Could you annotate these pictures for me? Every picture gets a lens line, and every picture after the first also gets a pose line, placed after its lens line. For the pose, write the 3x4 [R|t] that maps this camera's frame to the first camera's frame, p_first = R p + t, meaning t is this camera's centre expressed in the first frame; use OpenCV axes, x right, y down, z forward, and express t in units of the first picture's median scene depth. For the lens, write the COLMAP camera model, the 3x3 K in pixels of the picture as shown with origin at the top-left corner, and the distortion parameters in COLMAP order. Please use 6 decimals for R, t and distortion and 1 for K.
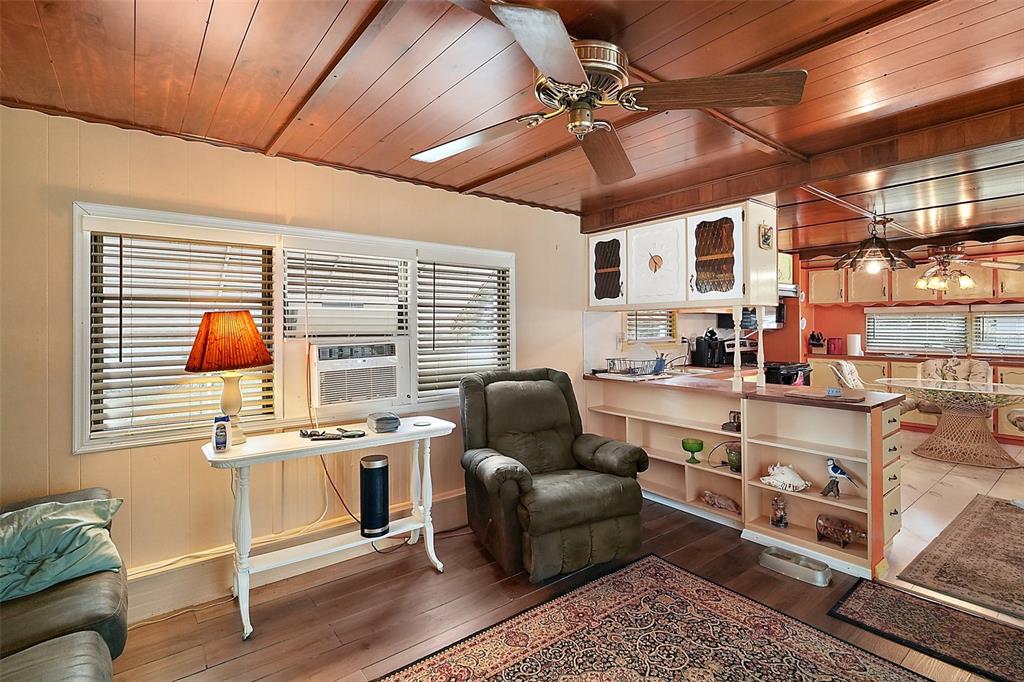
lens RADIAL K [[480.3, 0, 512.4], [0, 480.3, 320.1], [0, 0, 1]] dist [-0.000936, -0.002757]
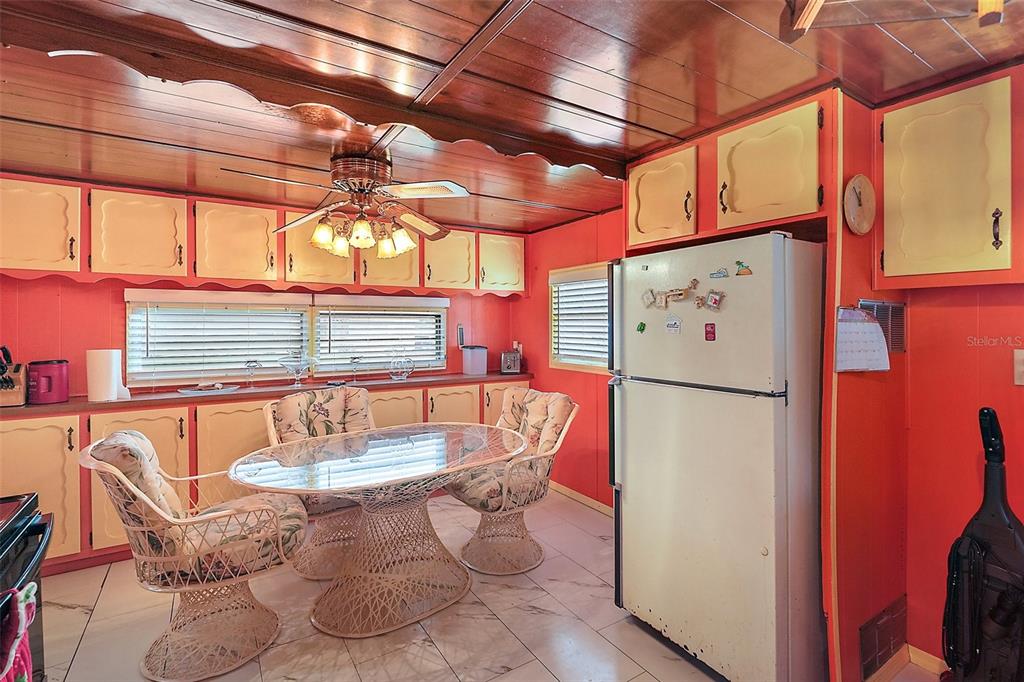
lens RADIAL K [[480.3, 0, 512.9], [0, 480.3, 319.7], [0, 0, 1]] dist [-0.000936, -0.002757]
pose [[0.093029, 0.015722, 0.995539, 0.630858], [-0.006356, 0.999864, -0.015197, 0.014962], [-0.995643, -0.004914, 0.093116, 1.167389]]
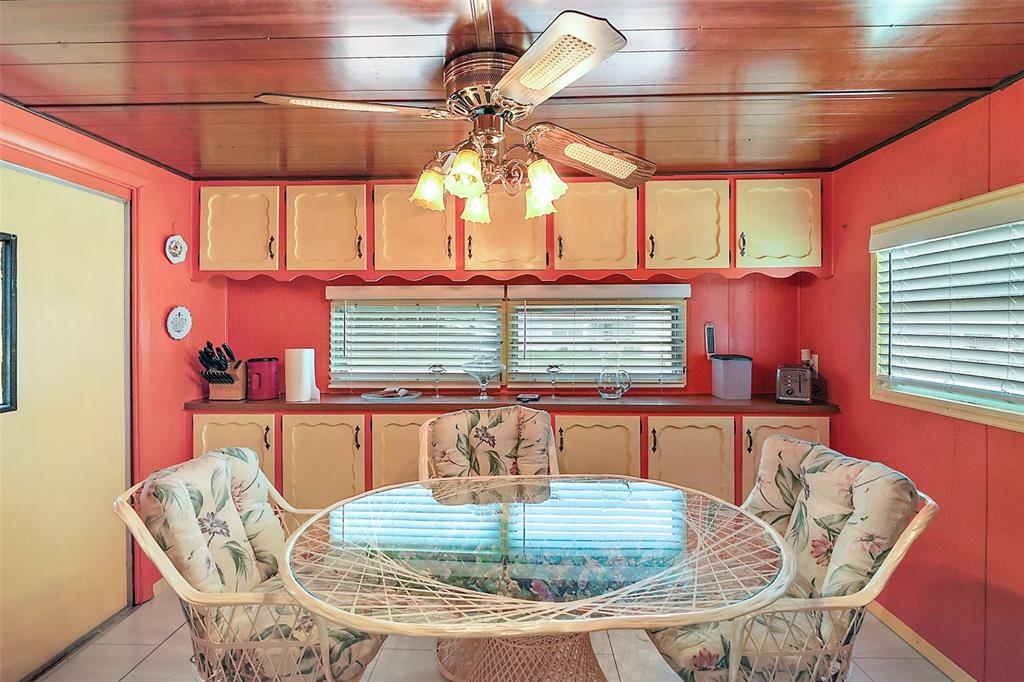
lens RADIAL K [[480.3, 0, 514.8], [0, 480.3, 327.1], [0, 0, 1]] dist [-0.000936, -0.002757]
pose [[0.633179, -0.001534, 0.774004, 0.980414], [-0.006582, 0.999951, 0.007365, 0.013263], [-0.773977, -0.009758, 0.633138, 1.149393]]
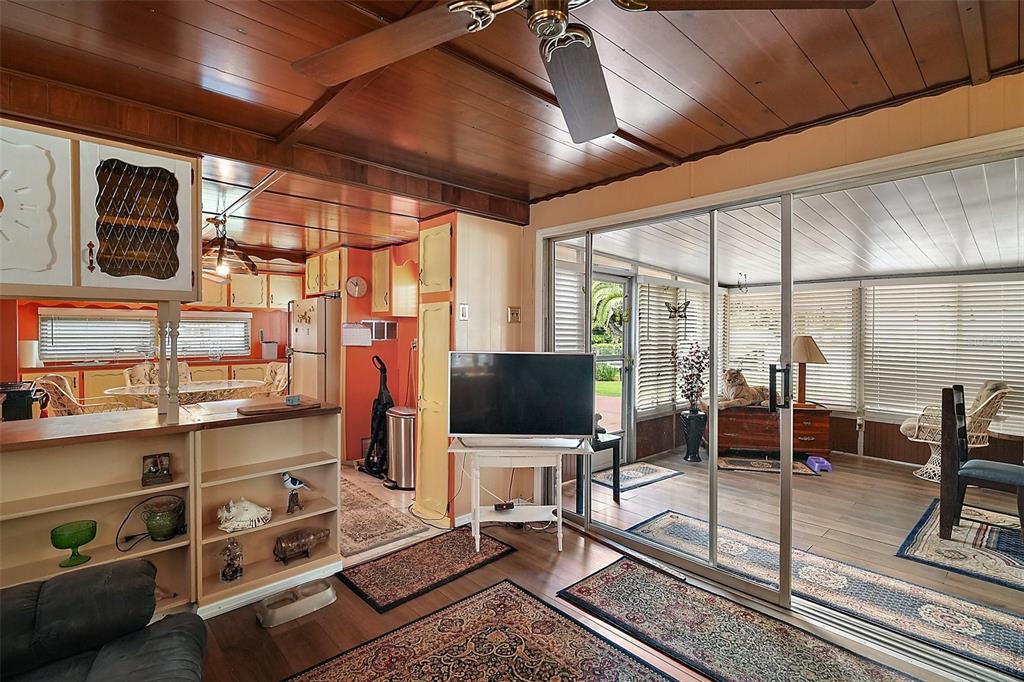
lens RADIAL K [[480.3, 0, 510.1], [0, 480.3, 331.4], [0, 0, 1]] dist [-0.000936, -0.002757]
pose [[-0.076484, -0.001870, 0.997069, -0.247964], [-0.013460, 0.999909, 0.000843, 0.006495], [-0.996980, -0.013356, -0.076502, 0.529919]]
